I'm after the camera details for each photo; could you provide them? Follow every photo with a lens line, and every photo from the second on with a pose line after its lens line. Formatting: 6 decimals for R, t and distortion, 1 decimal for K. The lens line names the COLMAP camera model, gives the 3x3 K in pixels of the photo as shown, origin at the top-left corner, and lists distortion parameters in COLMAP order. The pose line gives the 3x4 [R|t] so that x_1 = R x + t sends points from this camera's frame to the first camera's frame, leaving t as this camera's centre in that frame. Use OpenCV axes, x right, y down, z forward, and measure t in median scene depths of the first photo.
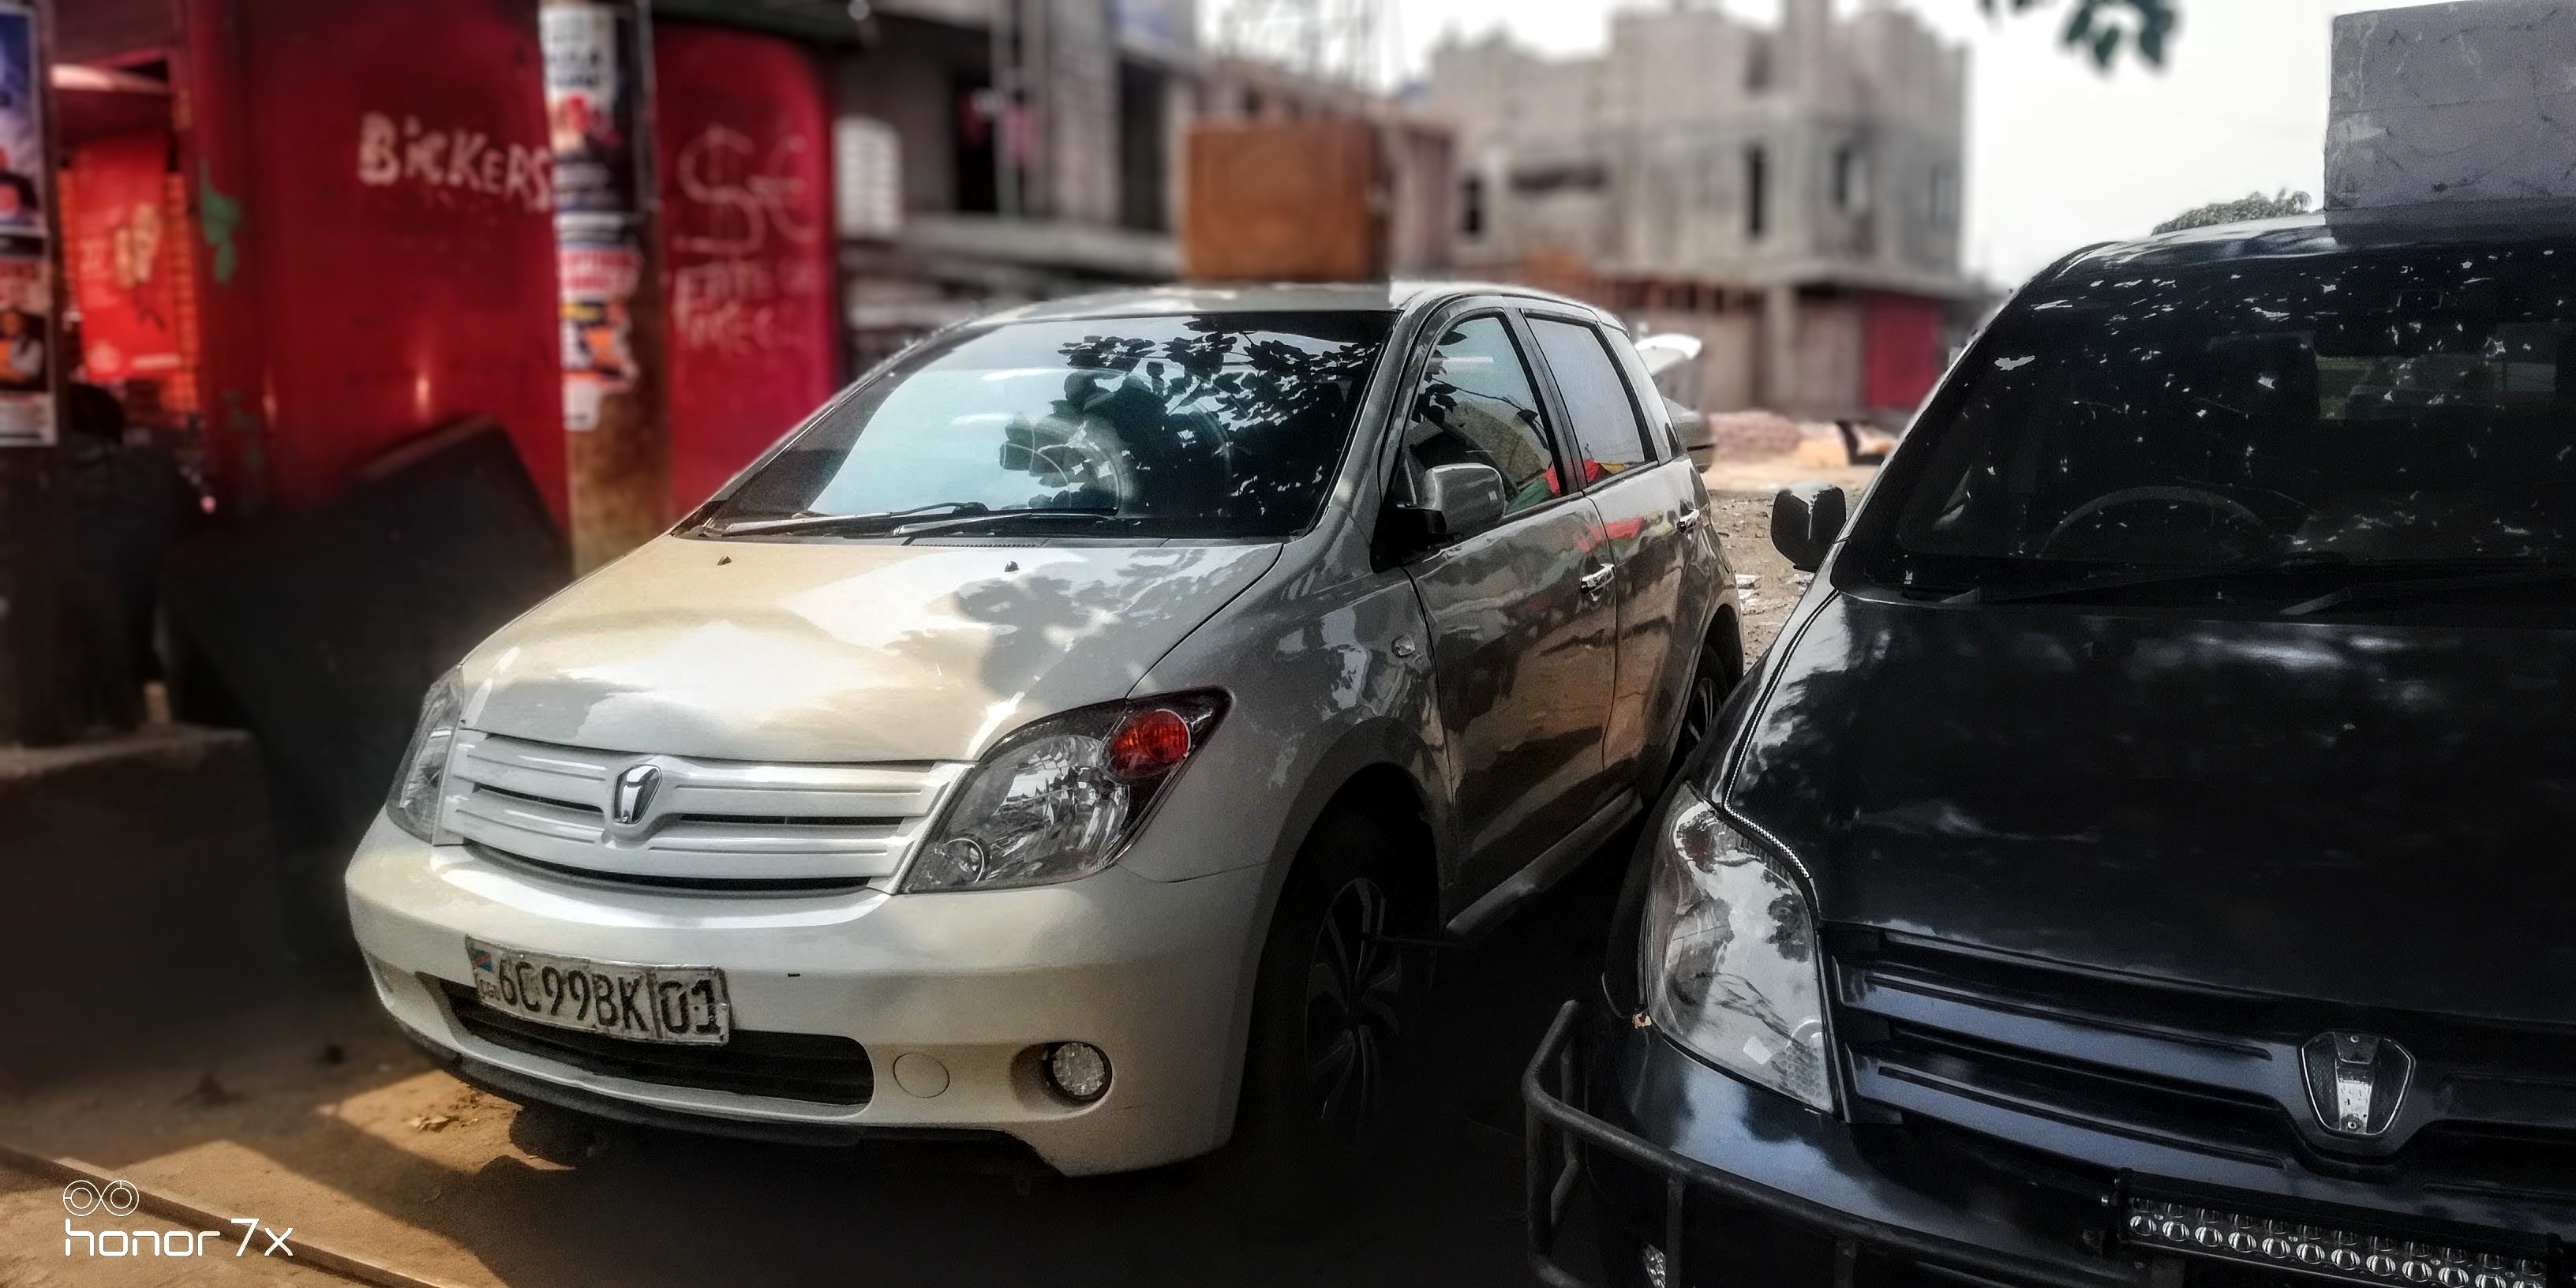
lens RADIAL K [[1977.8, 0, 1350.5], [0, 1977.8, 636.6], [0, 0, 1]] dist [-0.006677, -0.006375]
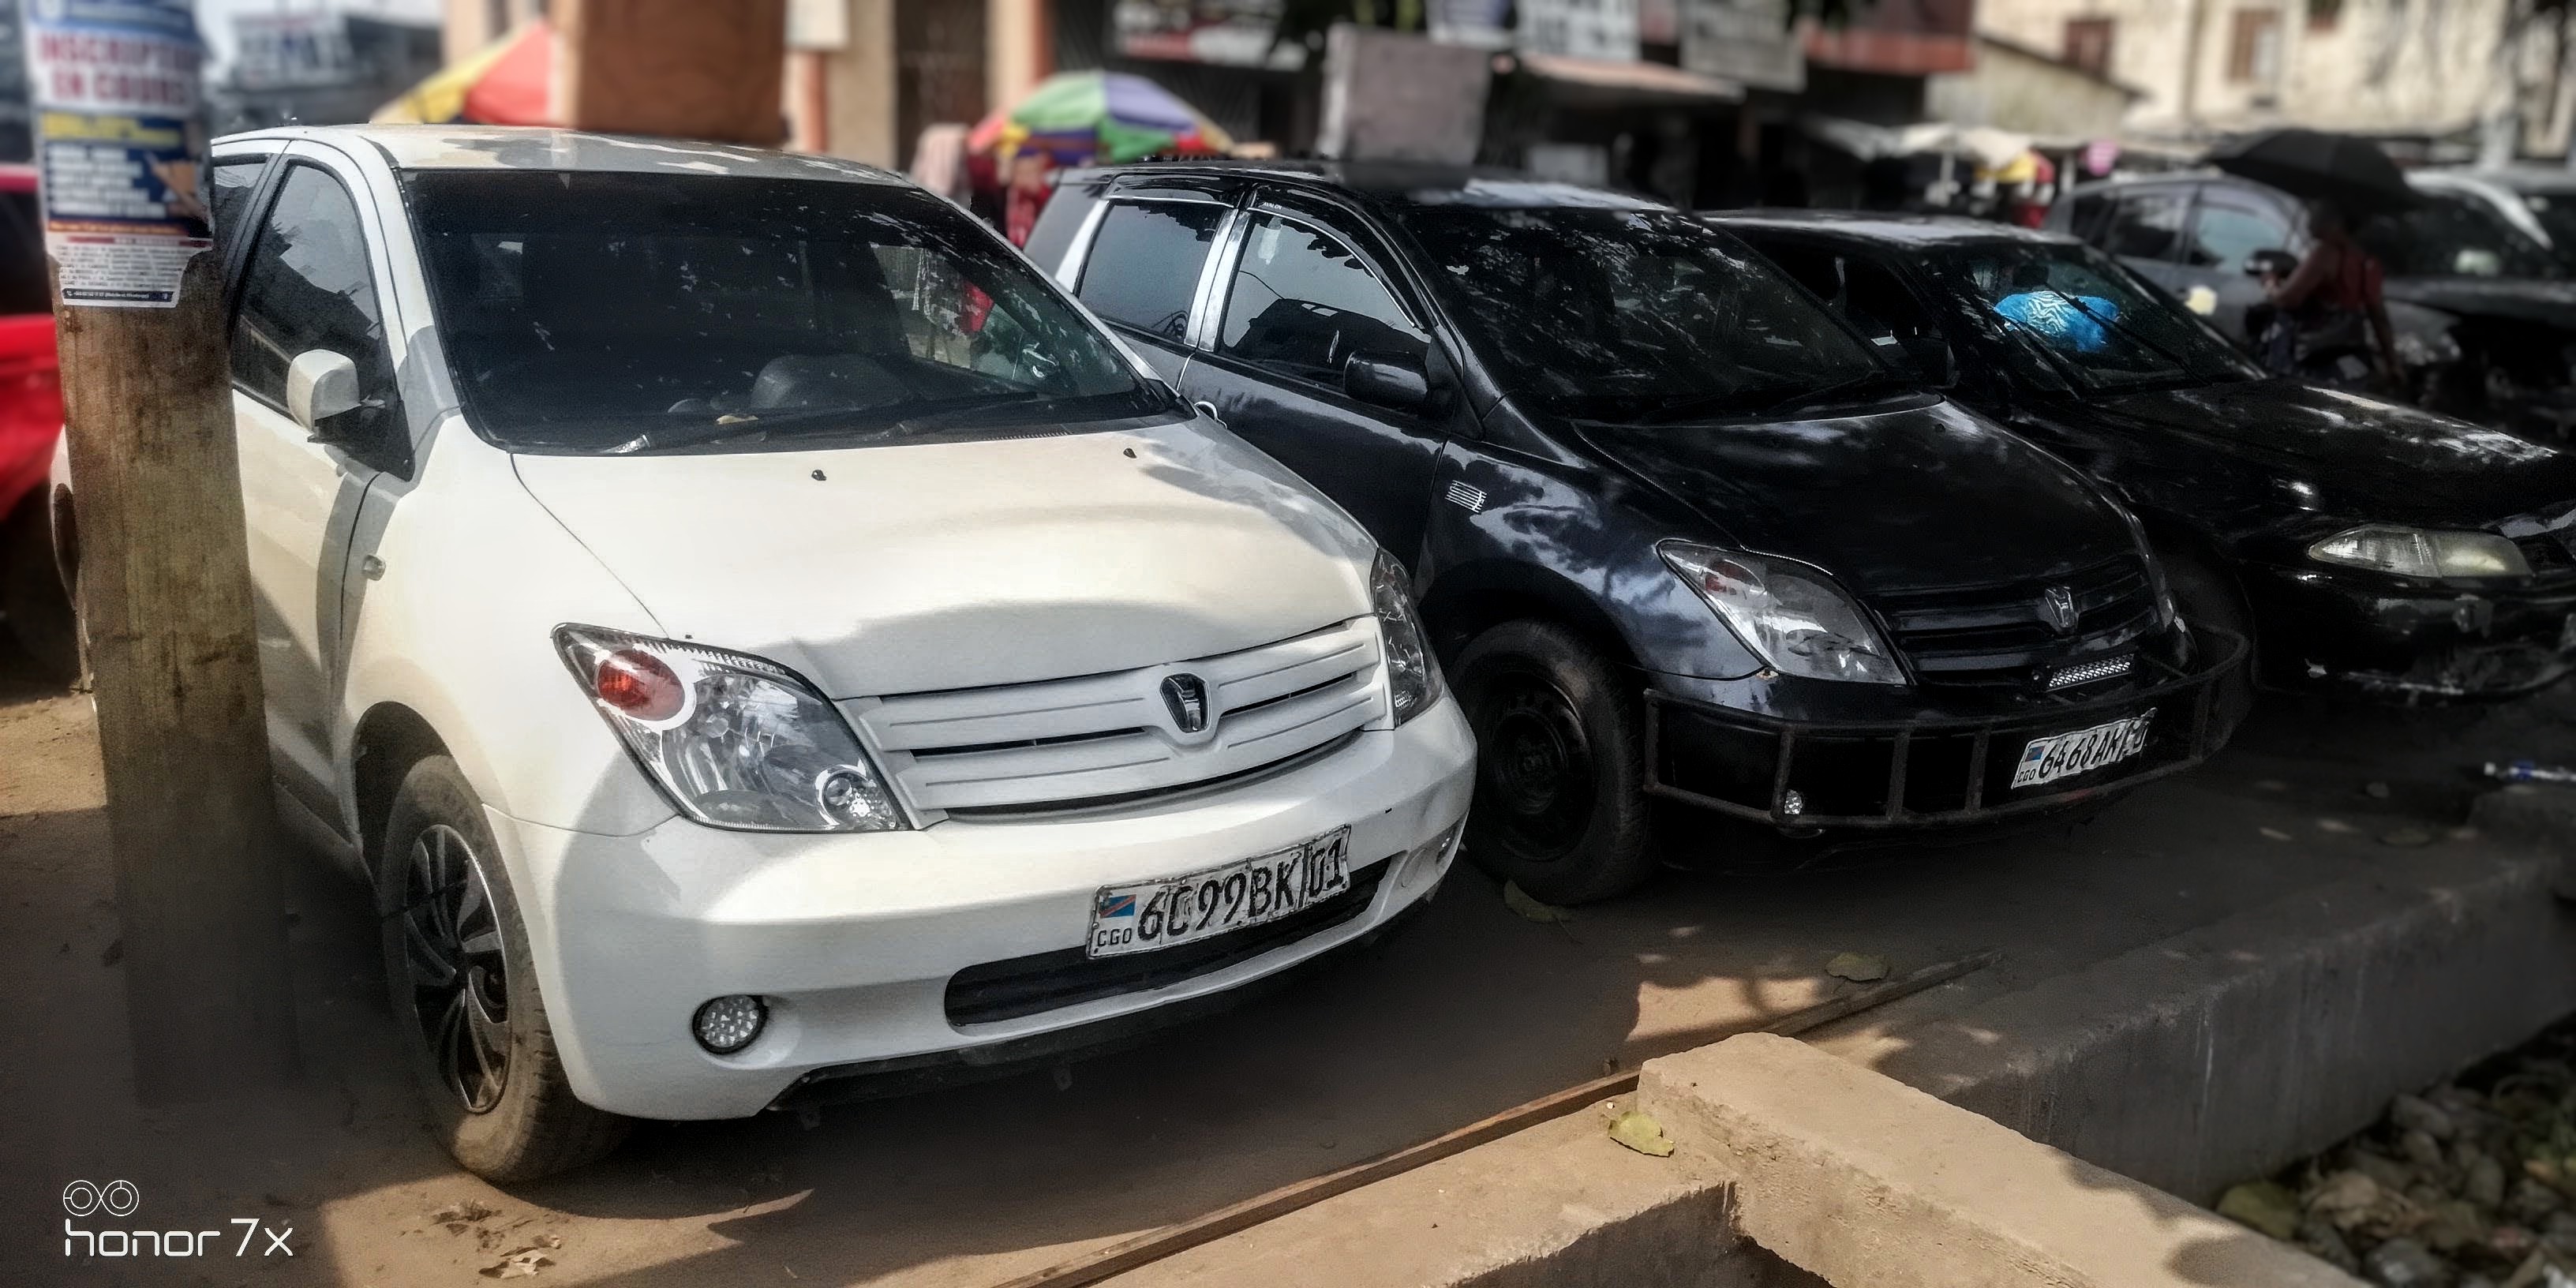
lens RADIAL K [[1977.8, 0, 1350.5], [0, 1977.8, 636.6], [0, 0, 1]] dist [-0.006677, -0.006375]
pose [[0.377947, -0.166538, 0.910726, -1.289600], [0.065896, 0.986033, 0.152962, -0.106763], [-0.923479, 0.002202, 0.383642, 0.549385]]
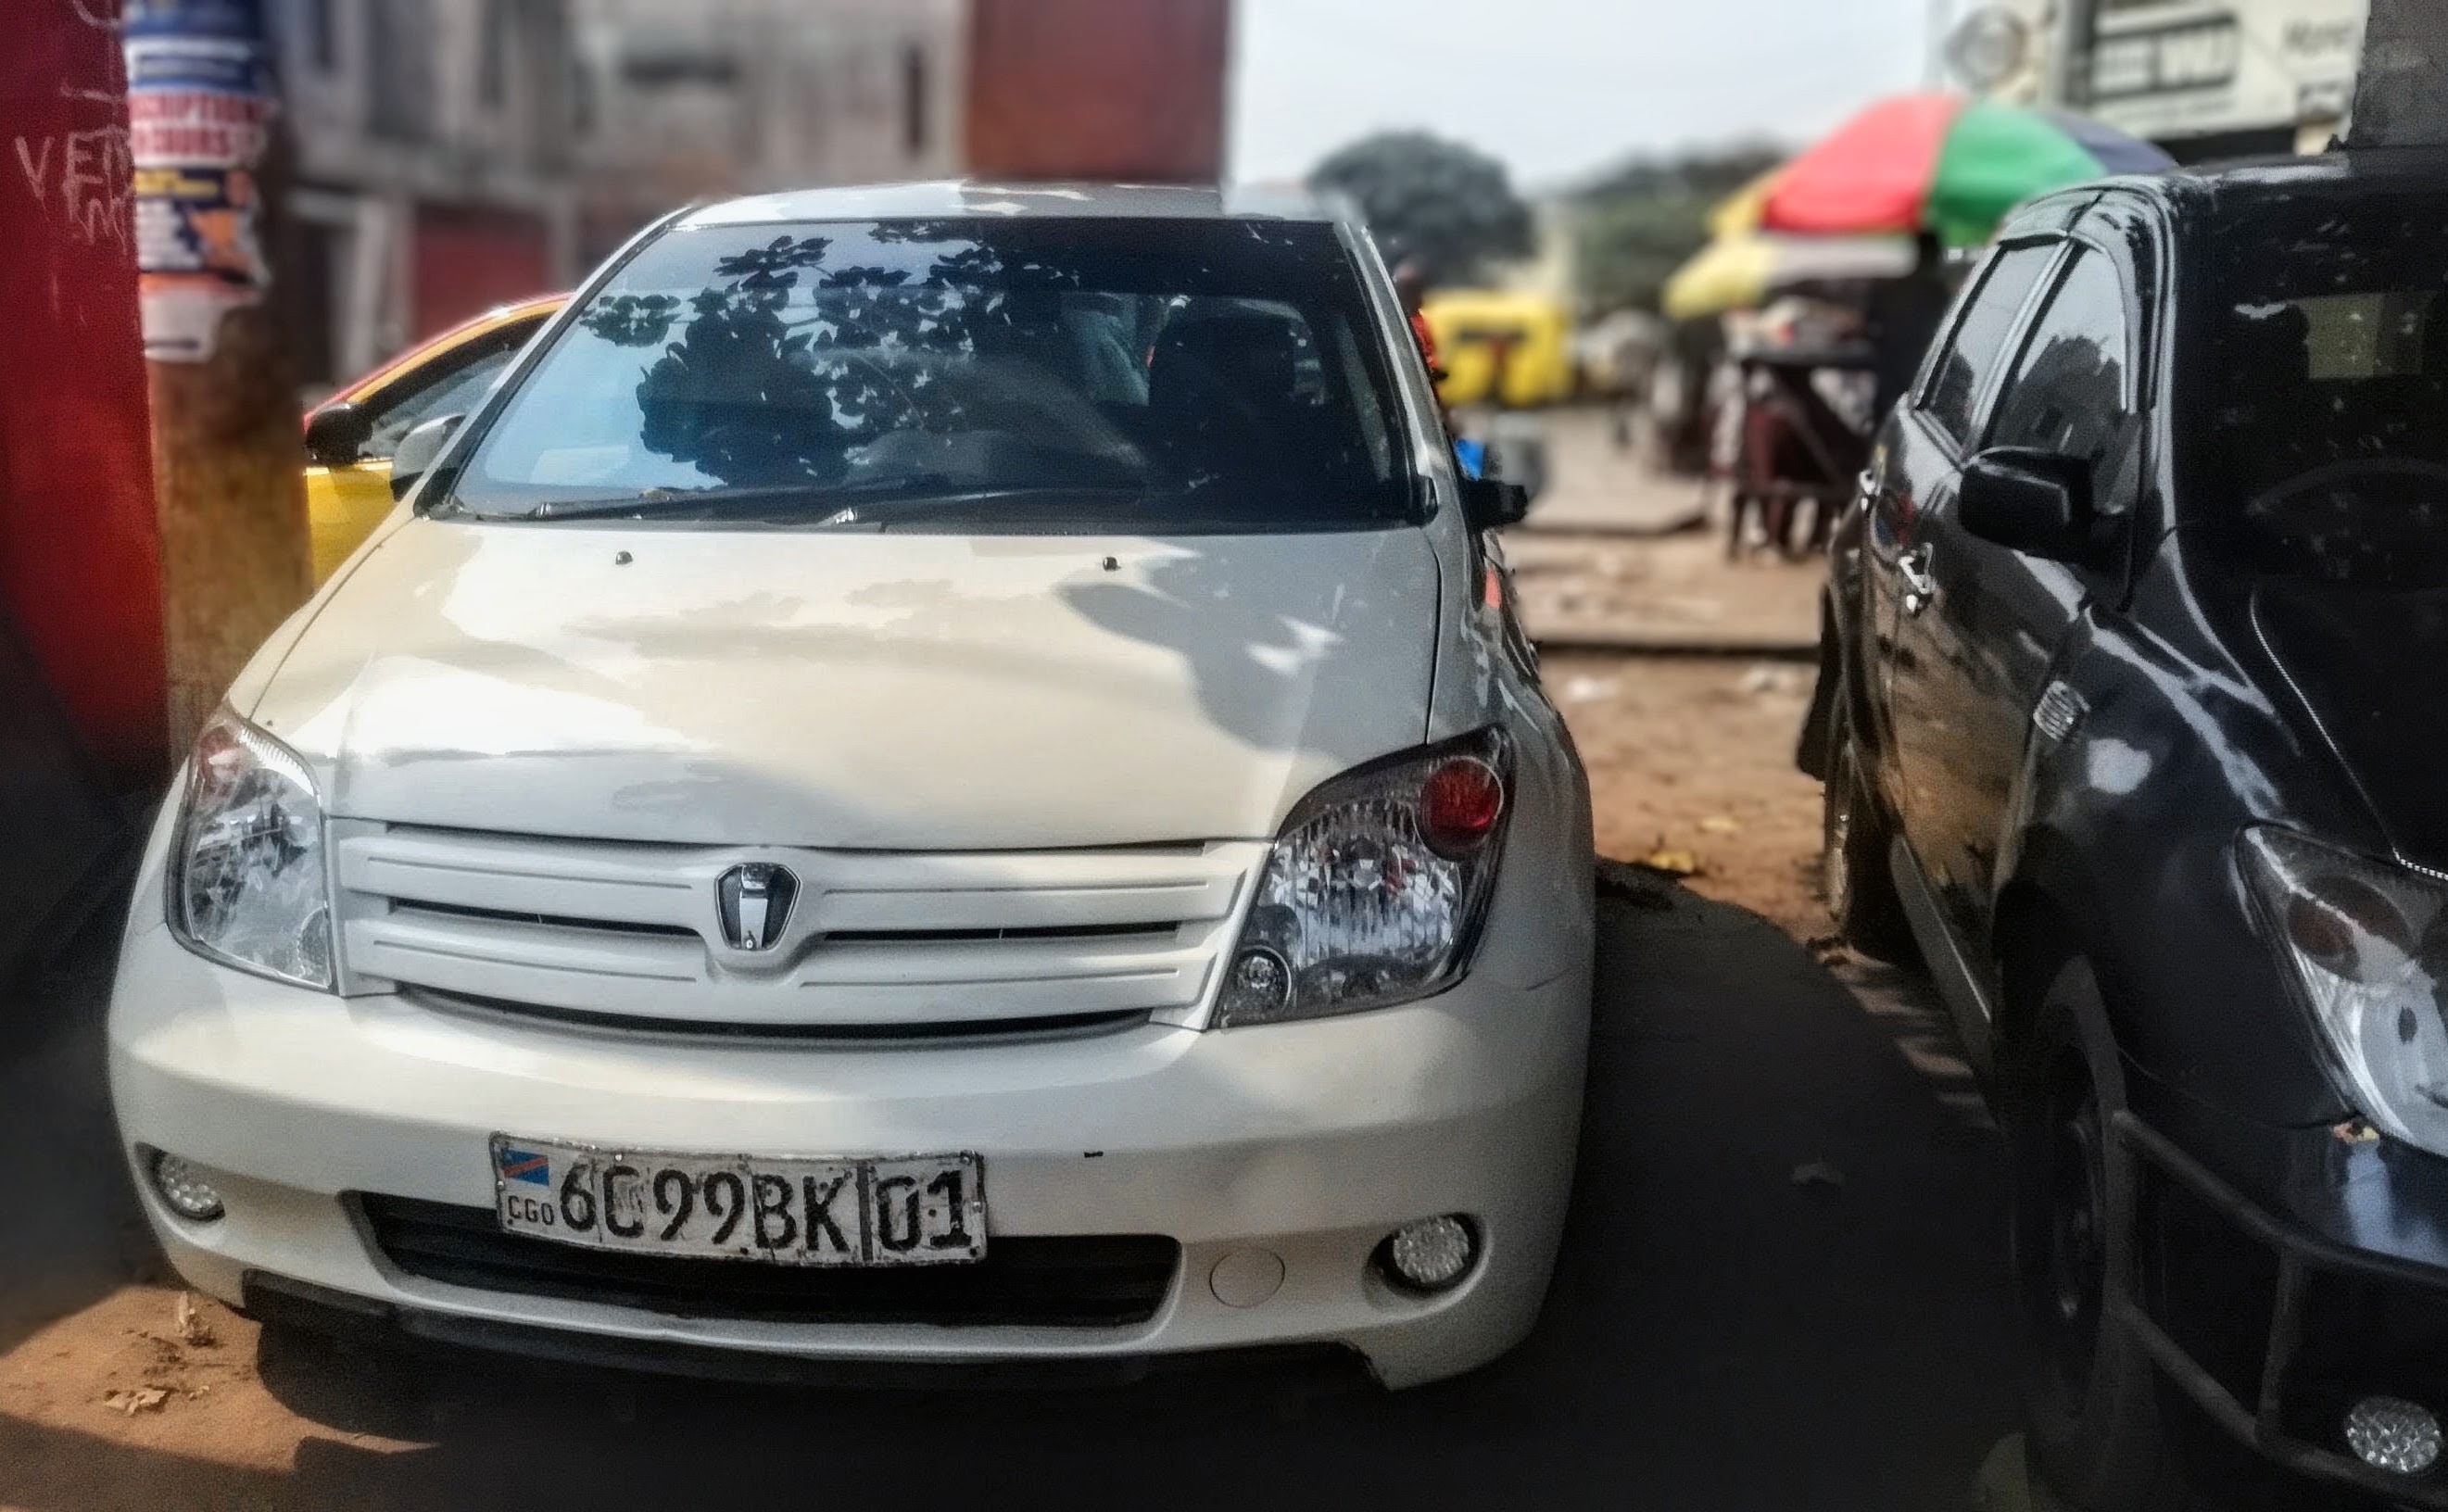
lens RADIAL K [[2304.4, 0, 1034.0], [0, 2304.4, 759.0], [0, 0, 1]] dist [0.089945, -0.209945]
pose [[0.957921, -0.032784, 0.285154, -0.511586], [0.016125, 0.998033, 0.060574, -0.018406], [-0.286579, -0.053427, 0.956566, 0.218883]]
